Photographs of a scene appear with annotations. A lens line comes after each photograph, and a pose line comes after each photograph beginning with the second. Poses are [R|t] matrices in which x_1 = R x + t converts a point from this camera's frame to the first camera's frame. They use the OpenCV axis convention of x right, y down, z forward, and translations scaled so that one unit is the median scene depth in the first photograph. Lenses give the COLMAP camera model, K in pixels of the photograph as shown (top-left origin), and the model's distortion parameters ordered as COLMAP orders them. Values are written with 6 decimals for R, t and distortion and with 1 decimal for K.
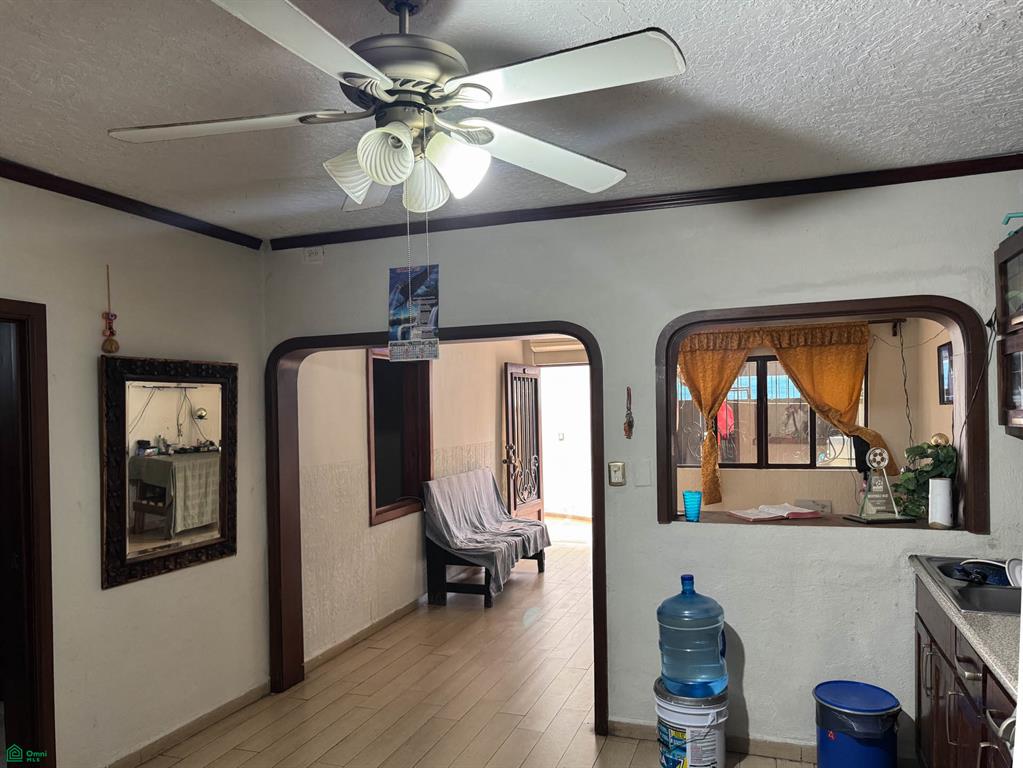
lens RADIAL K [[738.2, 0, 509.8], [0, 738.2, 385.5], [0, 0, 1]] dist [0.019757, 0.007952]
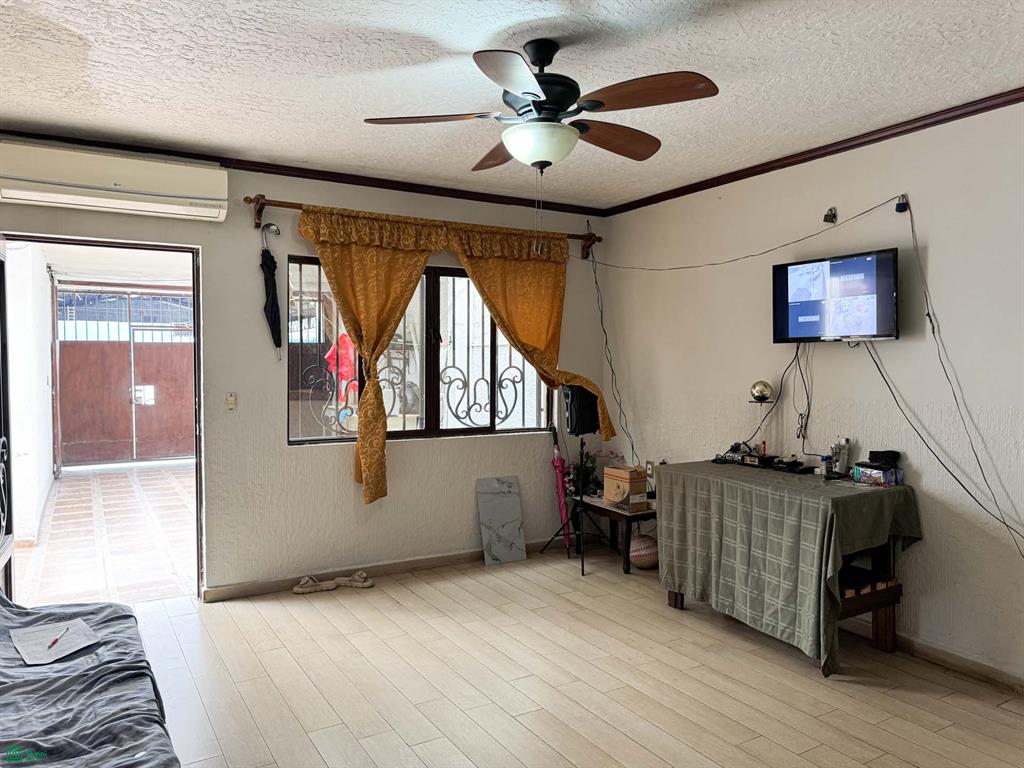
lens RADIAL K [[738.9, 0, 510.3], [0, 738.9, 385.5], [0, 0, 1]] dist [0.019757, 0.007952]
pose [[0.625440, -0.000712, 0.780272, -0.132966], [-0.035270, 0.998952, 0.029183, 0.044509], [-0.779475, -0.045772, 0.624759, 0.538126]]
